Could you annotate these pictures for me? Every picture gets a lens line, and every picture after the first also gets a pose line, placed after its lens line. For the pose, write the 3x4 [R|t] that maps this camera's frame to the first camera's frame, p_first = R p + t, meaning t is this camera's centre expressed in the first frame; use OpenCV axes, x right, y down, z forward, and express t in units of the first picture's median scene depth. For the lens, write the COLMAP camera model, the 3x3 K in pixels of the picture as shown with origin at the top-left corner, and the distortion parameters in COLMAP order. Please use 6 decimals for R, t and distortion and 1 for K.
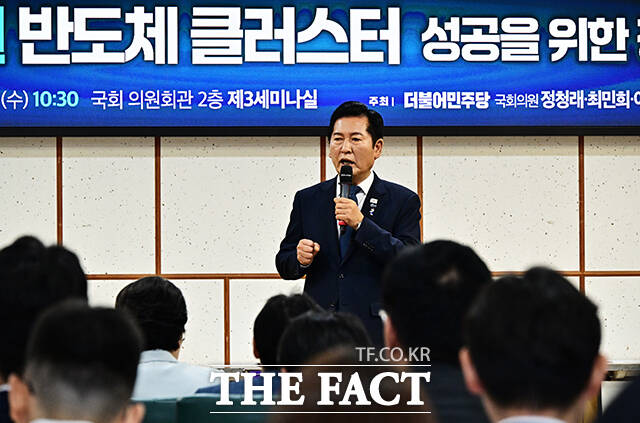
lens RADIAL K [[4798.1, 0, 324.2], [0, 4798.1, 210.8], [0, 0, 1]] dist [-0.816023, 0.000000]
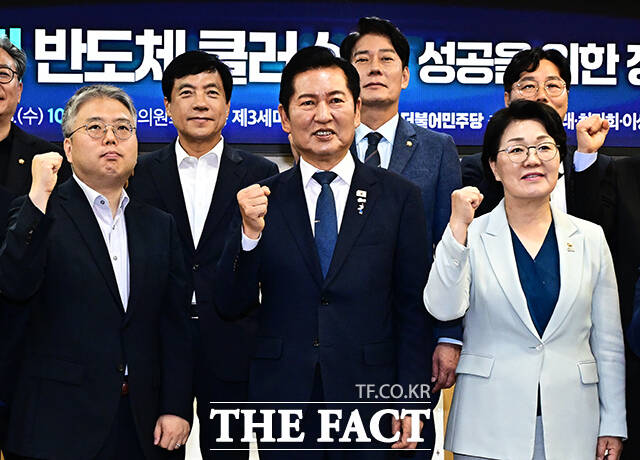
lens RADIAL K [[751.0, 0, 369.5], [0, 751.0, 247.5], [0, 0, 1]] dist [-0.019644, 0.000000]
pose [[0.989213, 0.013999, -0.145814, 0.034490], [-0.012256, 0.999842, 0.012851, 0.002988], [0.145971, -0.010925, 0.989229, 0.838391]]
